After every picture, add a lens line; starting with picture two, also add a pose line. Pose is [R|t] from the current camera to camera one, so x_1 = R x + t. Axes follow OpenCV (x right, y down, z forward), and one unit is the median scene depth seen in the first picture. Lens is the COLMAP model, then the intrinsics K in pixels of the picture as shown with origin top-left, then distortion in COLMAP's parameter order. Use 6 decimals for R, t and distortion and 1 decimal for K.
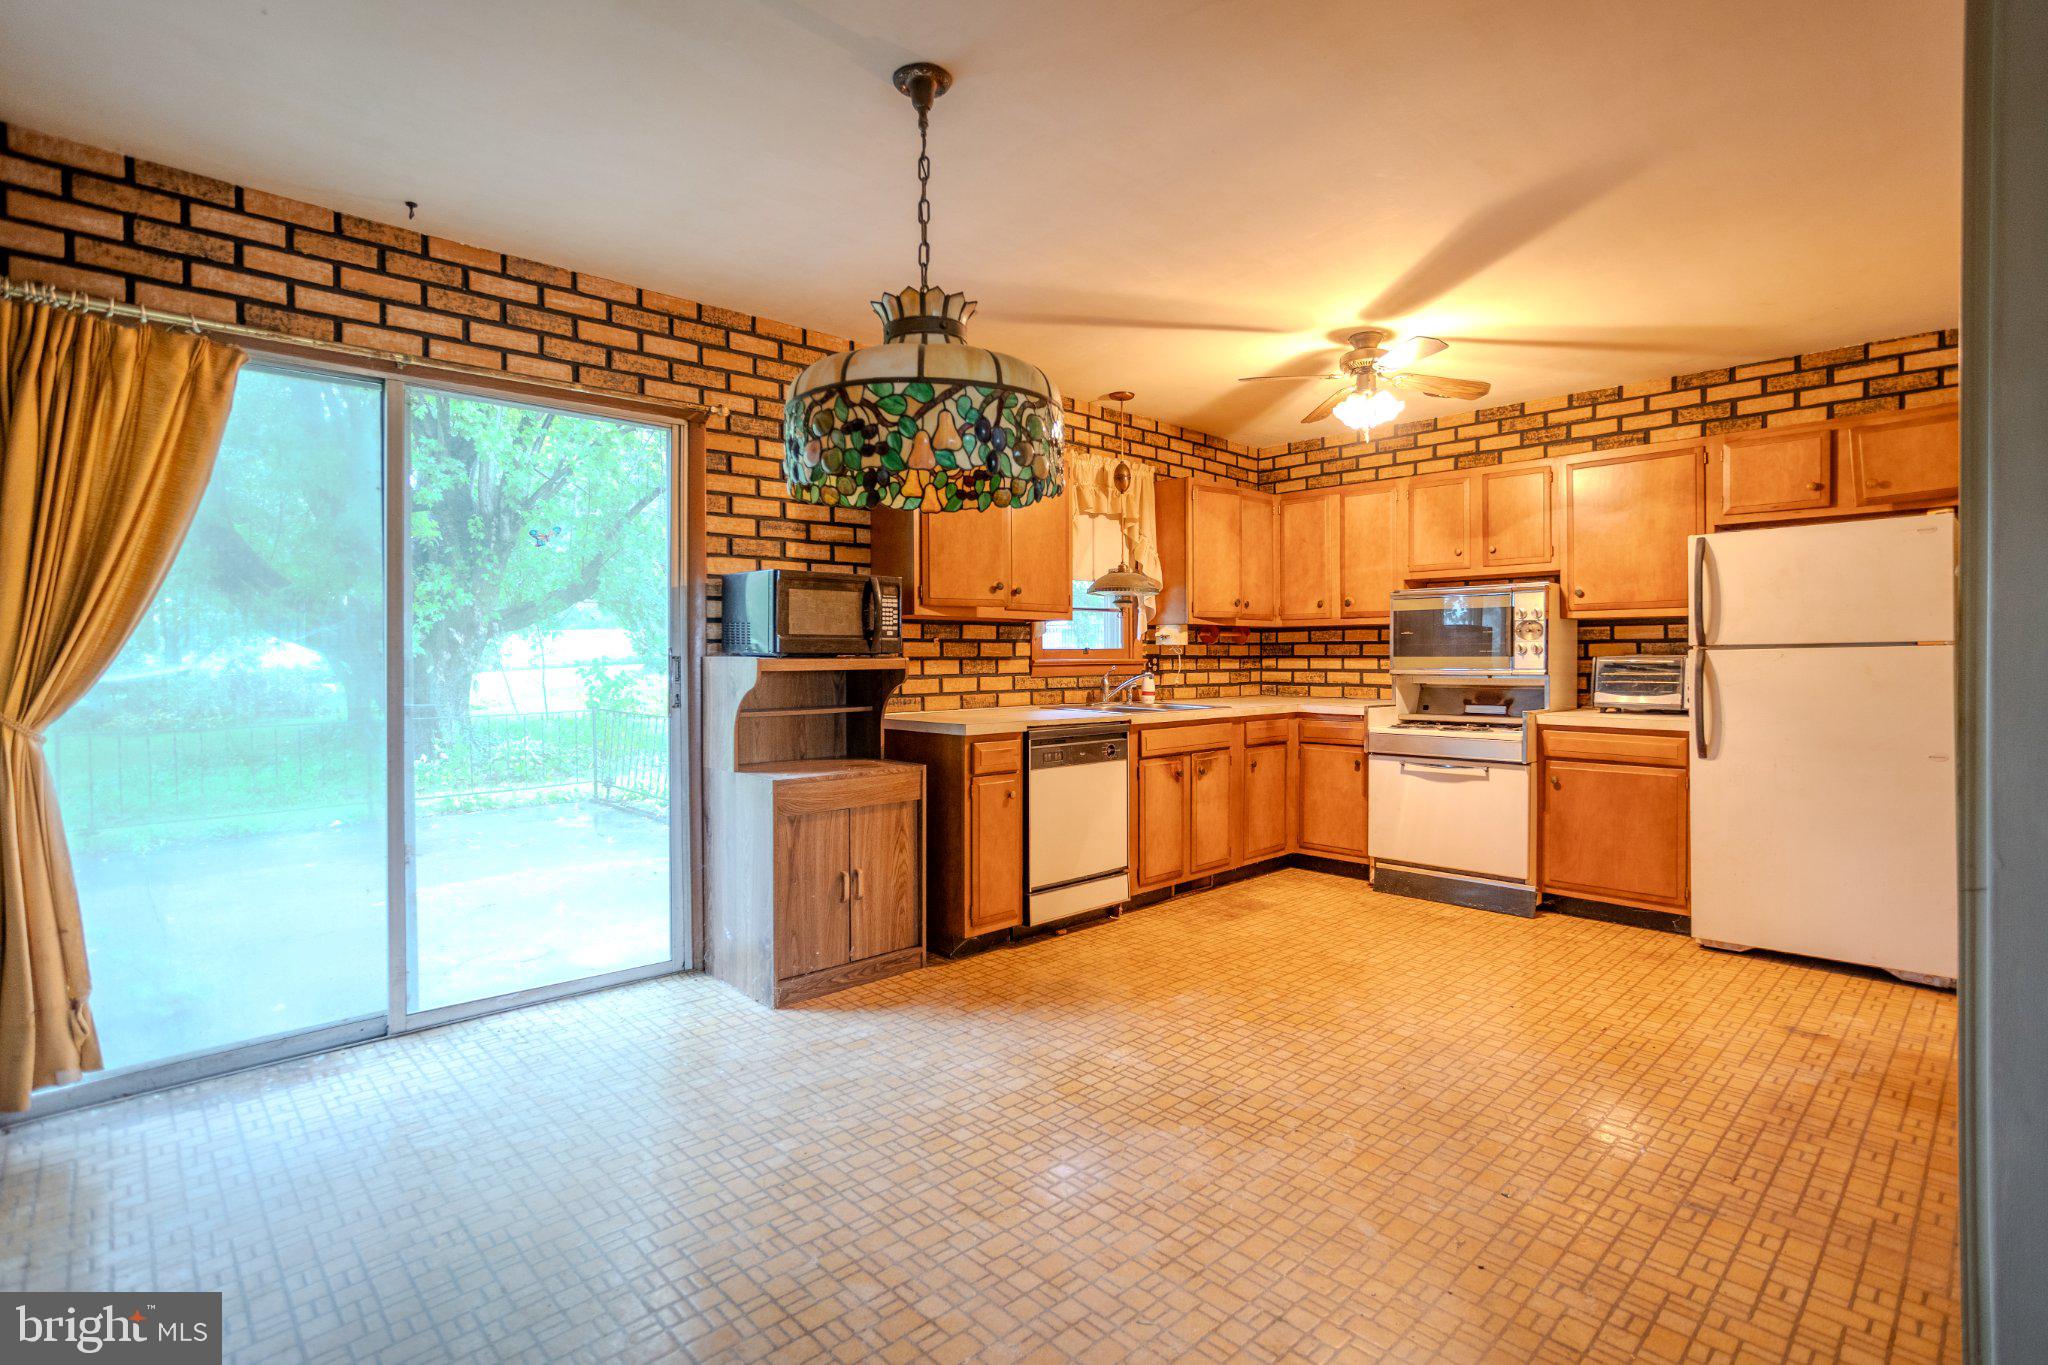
lens RADIAL K [[988.1, 0, 1011.4], [0, 988.1, 670.6], [0, 0, 1]] dist [-0.052836, 0.037352]
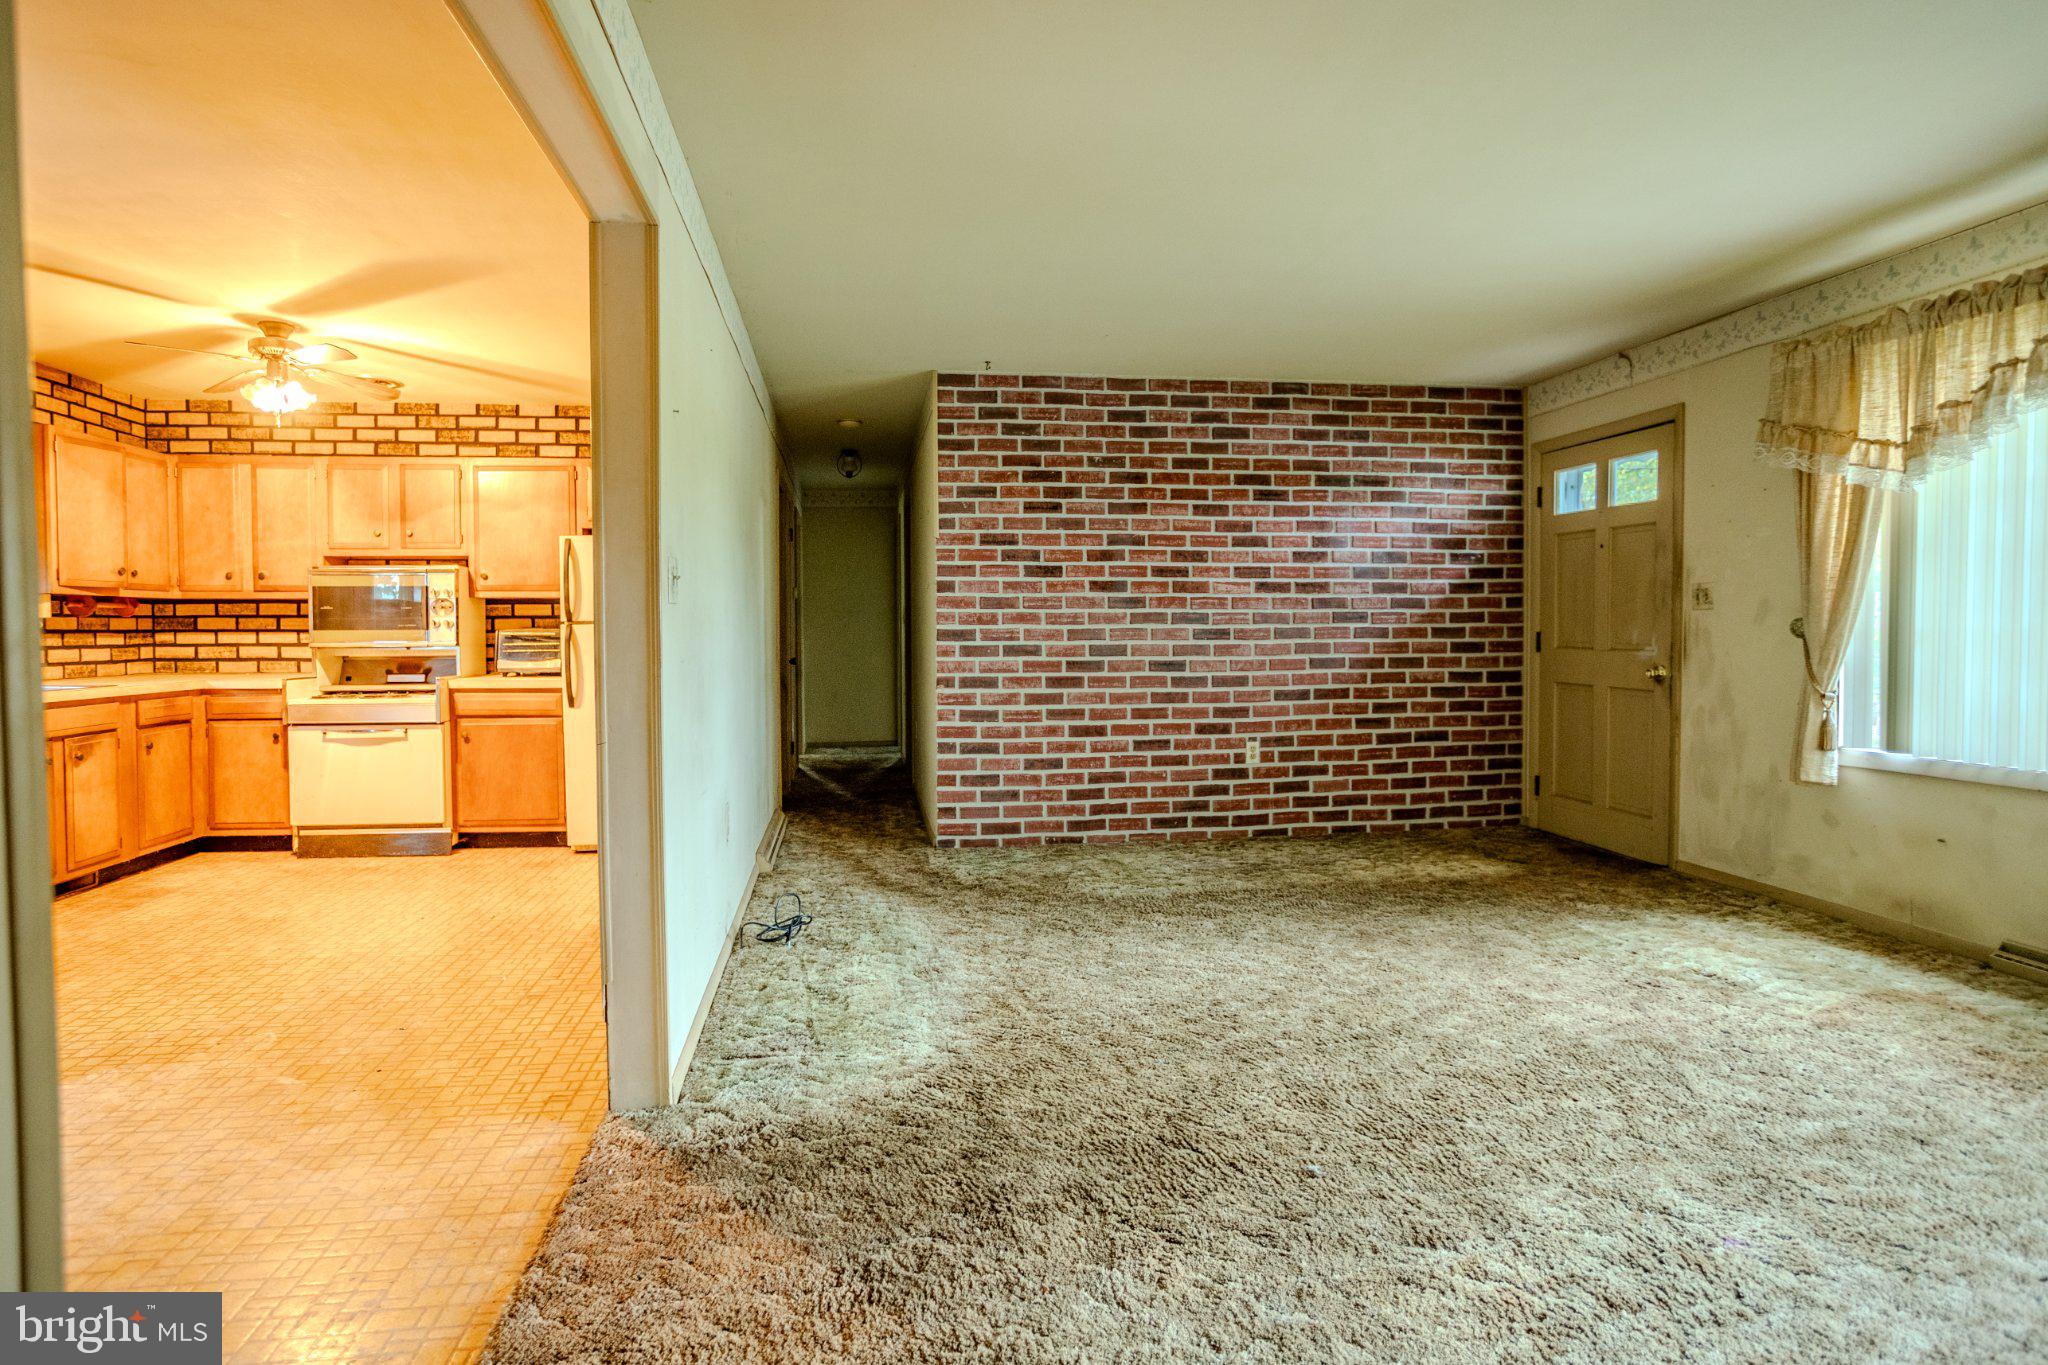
lens RADIAL K [[1042.4, 0, 970.6], [0, 1042.4, 654.4], [0, 0, 1]] dist [-0.048959, 0.032305]
pose [[0.598515, -0.019814, 0.800867, -0.067765], [0.012354, 0.999803, 0.015503, 0.002973], [-0.801016, 0.000615, 0.598642, -0.218767]]
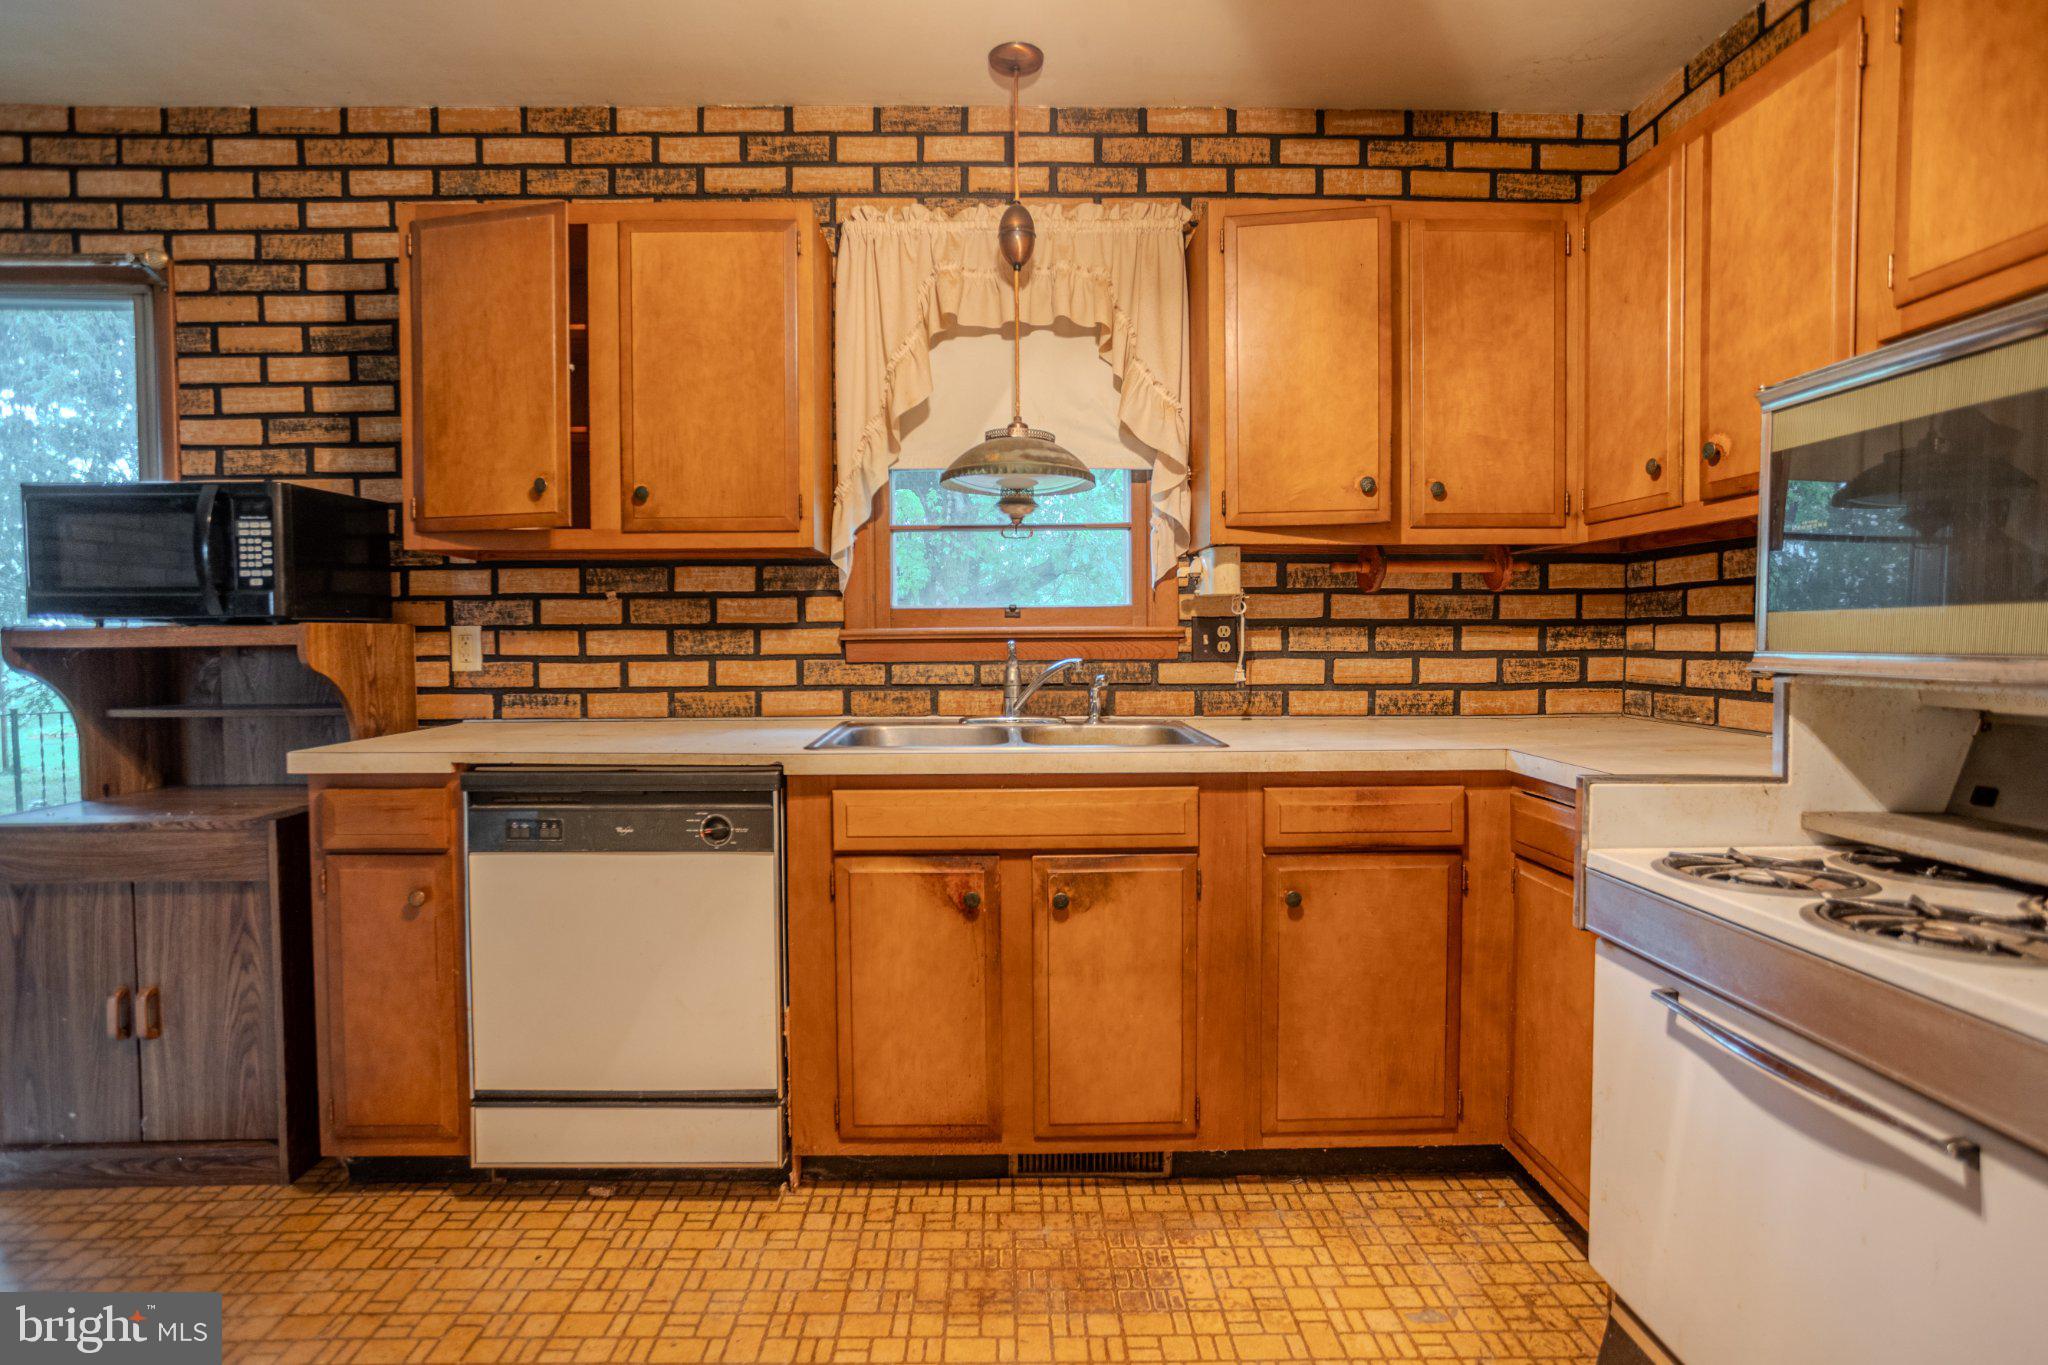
lens RADIAL K [[995.1, 0, 1020.8], [0, 995.1, 673.2], [0, 0, 1]] dist [-0.045299, 0.026061]
pose [[0.737142, 0.025681, -0.675249, 0.459749], [-0.006379, 0.999498, 0.031048, -0.004793], [0.675707, -0.018579, 0.736936, 0.694985]]
